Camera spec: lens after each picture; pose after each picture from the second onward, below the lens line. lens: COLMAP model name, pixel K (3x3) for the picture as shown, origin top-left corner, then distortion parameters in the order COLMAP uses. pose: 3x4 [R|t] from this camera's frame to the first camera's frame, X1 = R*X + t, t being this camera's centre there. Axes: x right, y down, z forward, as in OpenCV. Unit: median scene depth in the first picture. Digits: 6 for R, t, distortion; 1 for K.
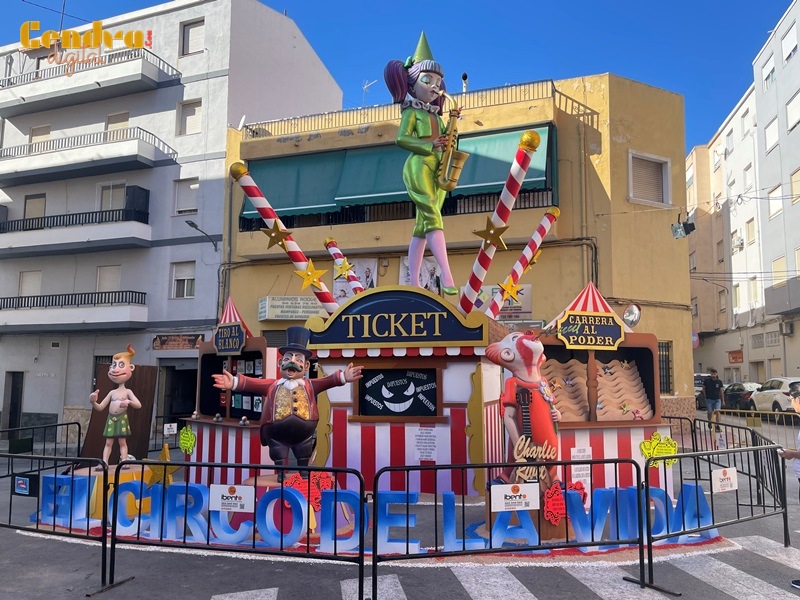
lens RADIAL K [[600.8, 0, 400.0], [0, 600.8, 300.0], [0, 0, 1]] dist [0.008862, -0.058083]
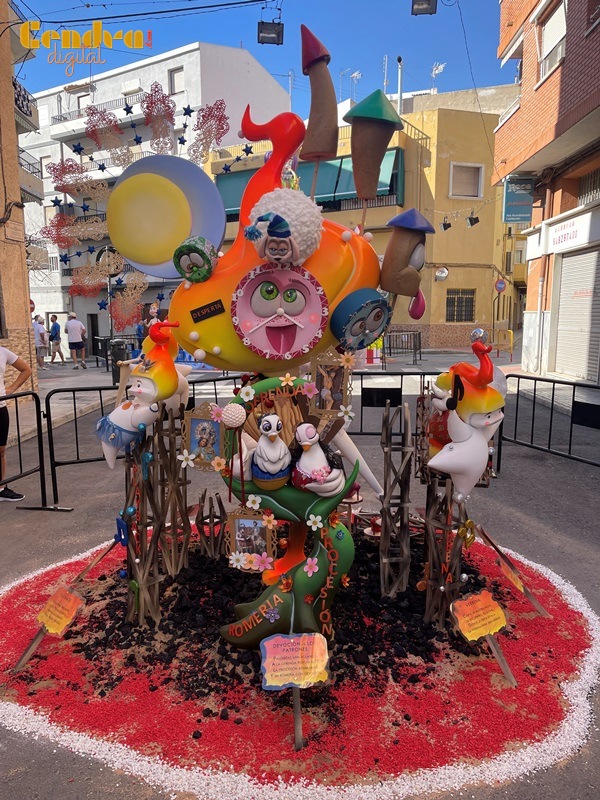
lens RADIAL K [[597.4, 0, 300.0], [0, 597.4, 400.0], [0, 0, 1]] dist [-0.001625, -0.001193]
pose [[0.980990, 0.018458, -0.193178, 0.317015], [0.033983, 0.963744, 0.264656, -0.084259], [0.191060, -0.266190, 0.944796, -0.680835]]
